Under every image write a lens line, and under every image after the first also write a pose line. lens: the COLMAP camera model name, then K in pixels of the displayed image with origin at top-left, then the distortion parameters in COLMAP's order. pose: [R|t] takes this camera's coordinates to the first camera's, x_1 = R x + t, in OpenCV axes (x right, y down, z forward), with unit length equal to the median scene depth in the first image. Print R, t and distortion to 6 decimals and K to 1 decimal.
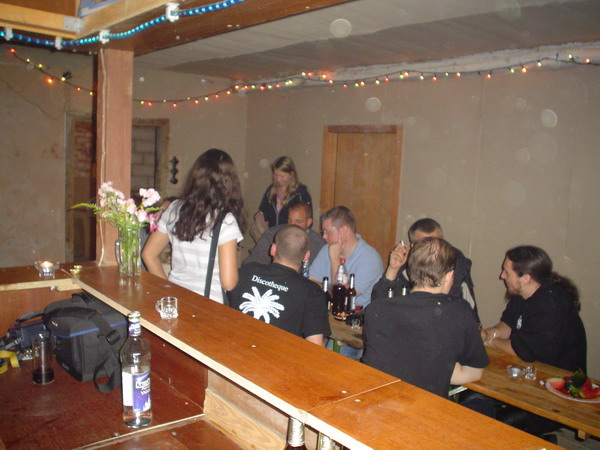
lens RADIAL K [[557.3, 0, 300.0], [0, 557.3, 225.0], [0, 0, 1]] dist [-0.090942, 0.024501]
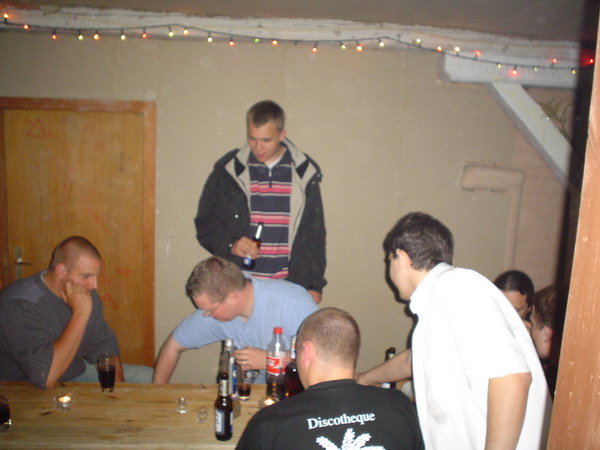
lens RADIAL K [[557.3, 0, 300.0], [0, 557.3, 225.0], [0, 0, 1]] dist [-0.090942, 0.024501]
pose [[0.560676, -0.162884, 0.811857, -0.407697], [0.094838, 0.986642, 0.132455, -0.134666], [-0.822586, 0.002730, 0.568633, 0.598227]]
